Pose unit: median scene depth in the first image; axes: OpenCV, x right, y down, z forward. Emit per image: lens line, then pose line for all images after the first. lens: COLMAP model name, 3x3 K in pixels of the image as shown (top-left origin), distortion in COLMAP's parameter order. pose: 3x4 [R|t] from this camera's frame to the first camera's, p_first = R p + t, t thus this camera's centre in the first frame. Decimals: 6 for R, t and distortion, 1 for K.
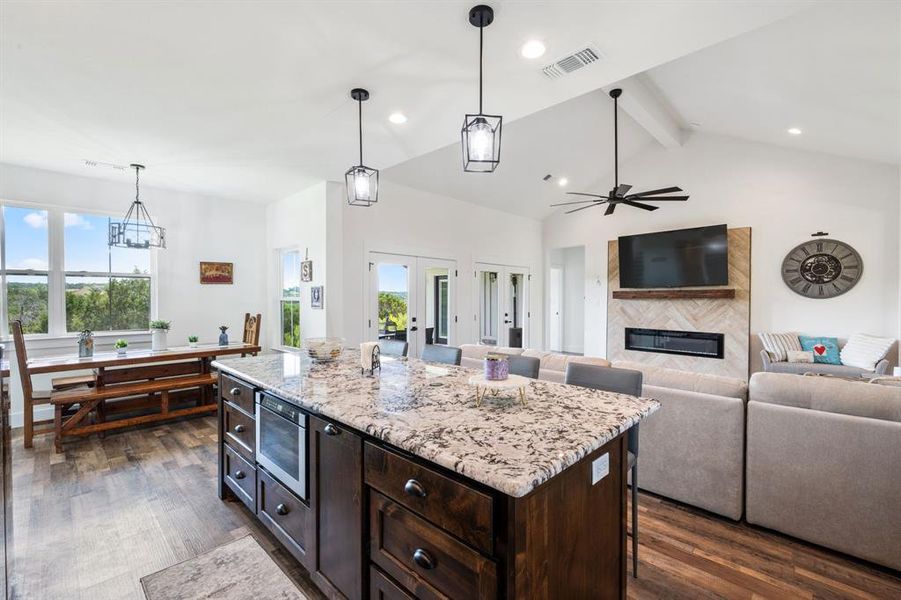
lens RADIAL K [[389.6, 0, 452.3], [0, 389.6, 304.4], [0, 0, 1]] dist [0.006711, -0.001533]
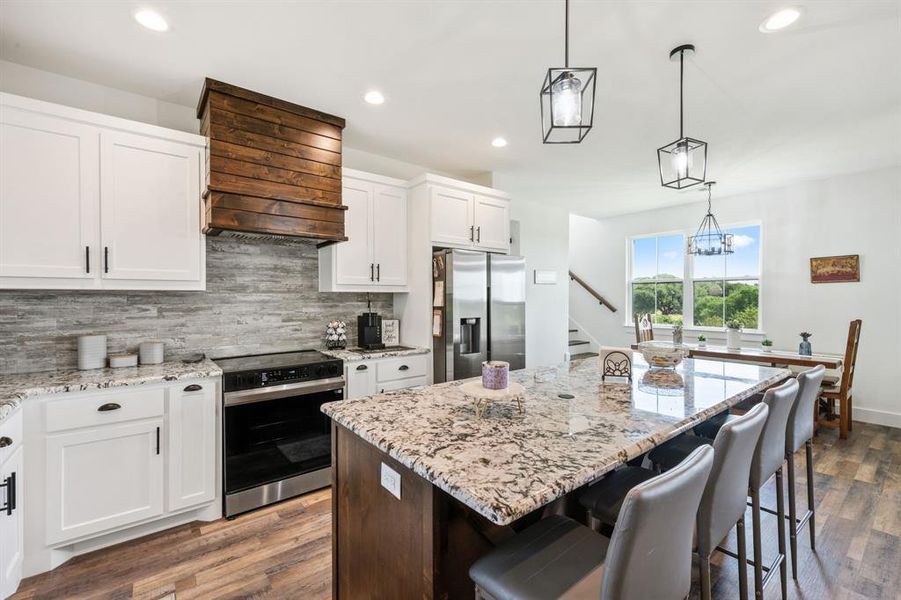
lens RADIAL K [[386.0, 0, 447.3], [0, 386.0, 295.7], [0, 0, 1]] dist [-0.009373, 0.001828]
pose [[-0.133716, -0.005747, -0.991003, 0.307984], [-0.020597, 0.999783, -0.003019, -0.005184], [0.990806, 0.020008, -0.133806, 0.301871]]
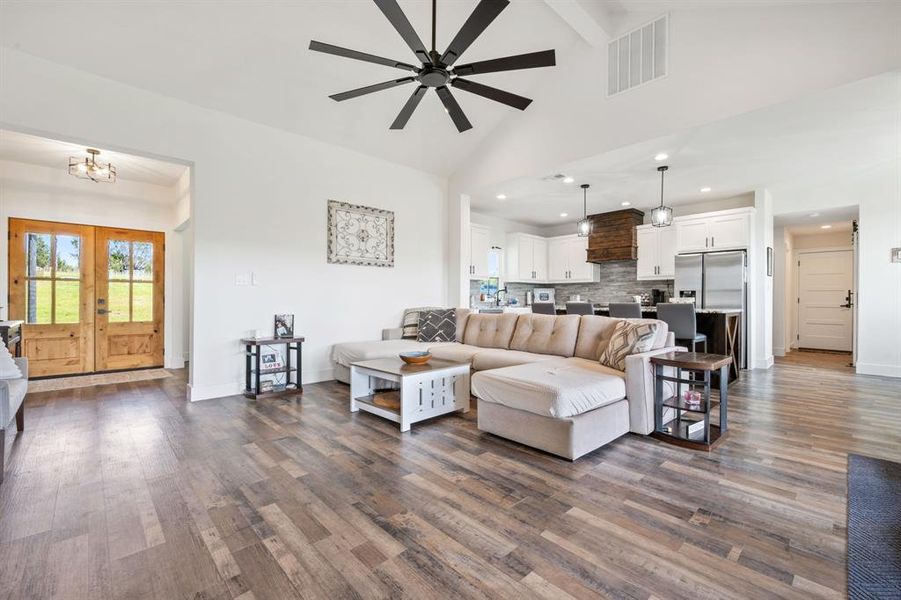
lens RADIAL K [[389.6, 0, 460.3], [0, 389.6, 301.2], [0, 0, 1]] dist [0.006711, -0.001533]
pose [[-0.999632, -0.002991, 0.026966, 0.336081], [-0.002365, 0.999728, 0.023203, 0.032544], [-0.027028, 0.023130, -0.999367, 1.413053]]
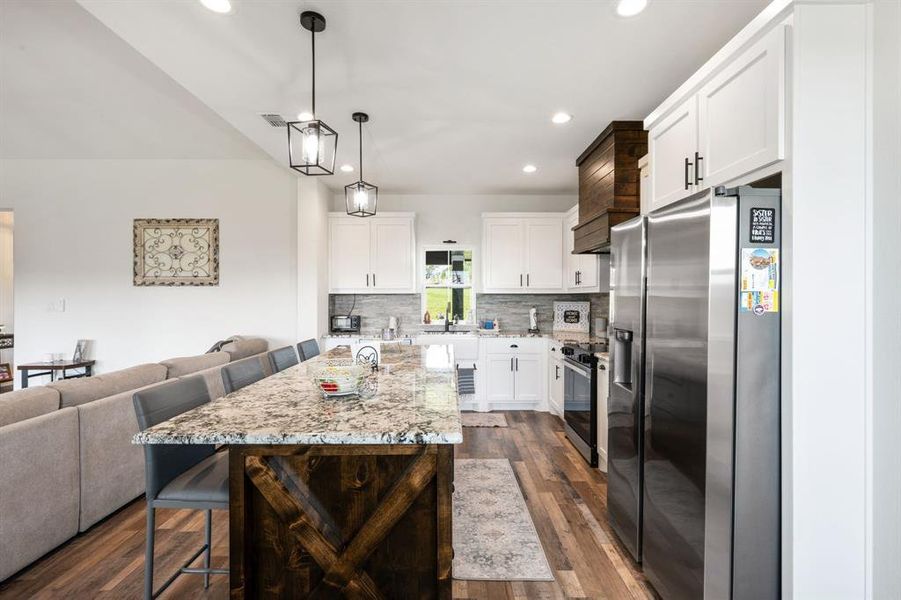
lens RADIAL K [[412.2, 0, 455.0], [0, 412.2, 300.3], [0, 0, 1]] dist [0.000820, 0.001582]
pose [[-0.705273, -0.005574, 0.708914, -0.466902], [0.014409, 0.999650, 0.022195, -0.012630], [-0.708789, 0.025868, -0.704946, 0.660710]]
